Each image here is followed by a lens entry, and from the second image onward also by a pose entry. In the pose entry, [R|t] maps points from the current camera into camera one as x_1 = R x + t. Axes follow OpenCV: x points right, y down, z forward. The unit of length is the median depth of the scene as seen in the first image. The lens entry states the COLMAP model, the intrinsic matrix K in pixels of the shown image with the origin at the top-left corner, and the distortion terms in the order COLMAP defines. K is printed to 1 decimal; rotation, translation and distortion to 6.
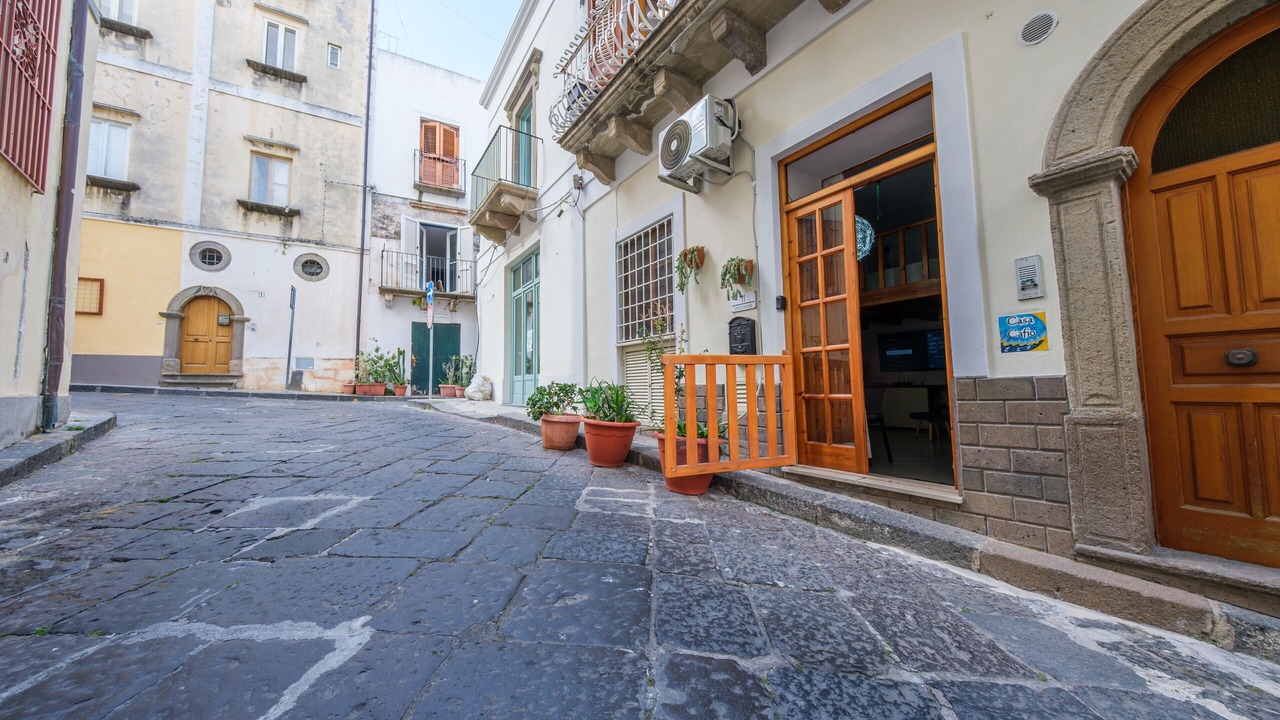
lens RADIAL K [[434.1, 0, 642.4], [0, 434.1, 355.6], [0, 0, 1]] dist [0.032349, -0.015819]
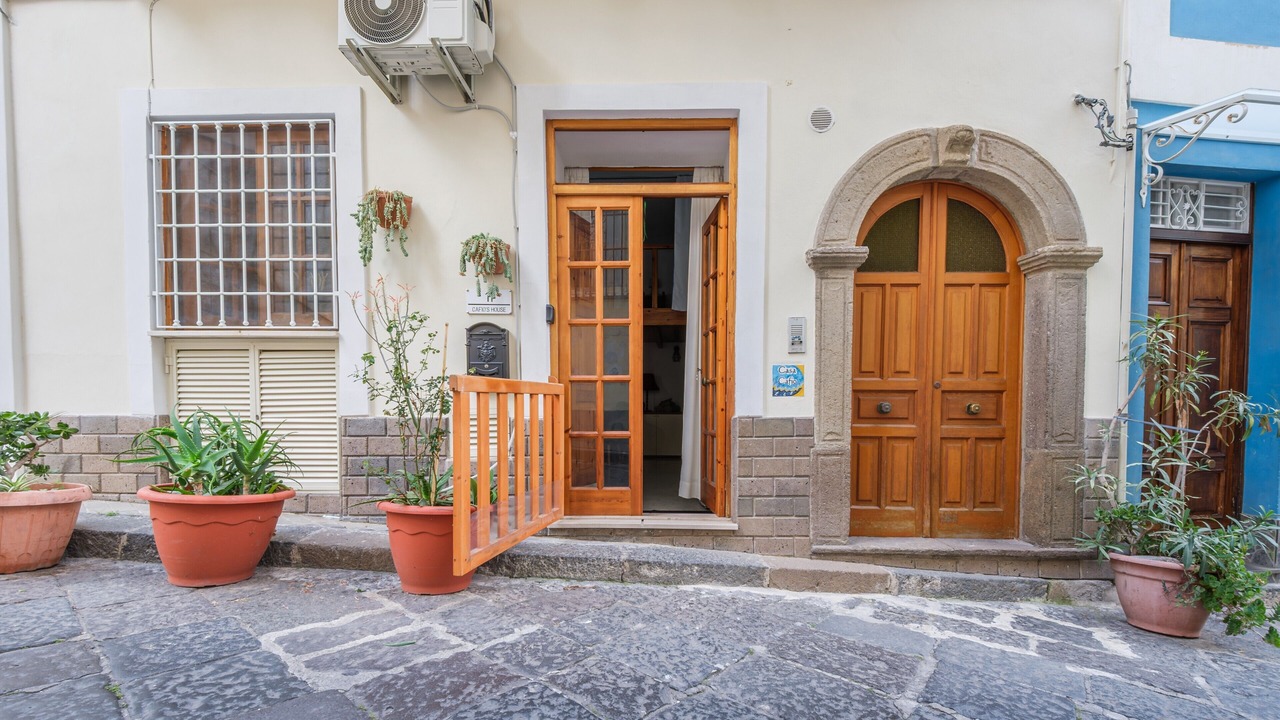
lens RADIAL K [[507.1, 0, 640.9], [0, 507.1, 417.9], [0, 0, 1]] dist [0.066182, -0.045279]
pose [[0.591825, -0.009640, 0.806009, -0.481252], [-0.070147, 0.995519, 0.063414, -0.010588], [-0.803009, -0.094069, 0.588497, 0.487736]]
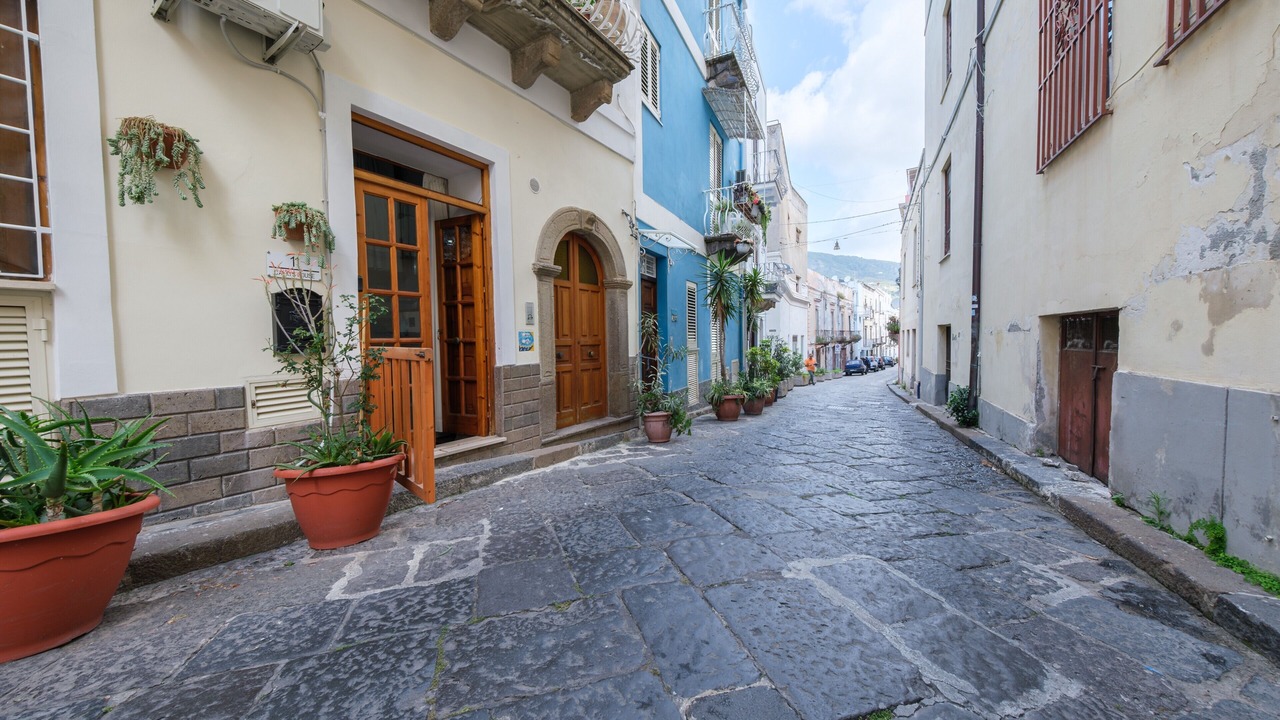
lens RADIAL K [[434.1, 0, 642.4], [0, 434.1, 355.6], [0, 0, 1]] dist [0.032349, -0.015819]
pose [[-0.377457, -0.015426, 0.925899, -1.058975], [-0.046888, 0.998897, -0.002473, -0.007997], [-0.924840, -0.044346, -0.377764, 1.221465]]
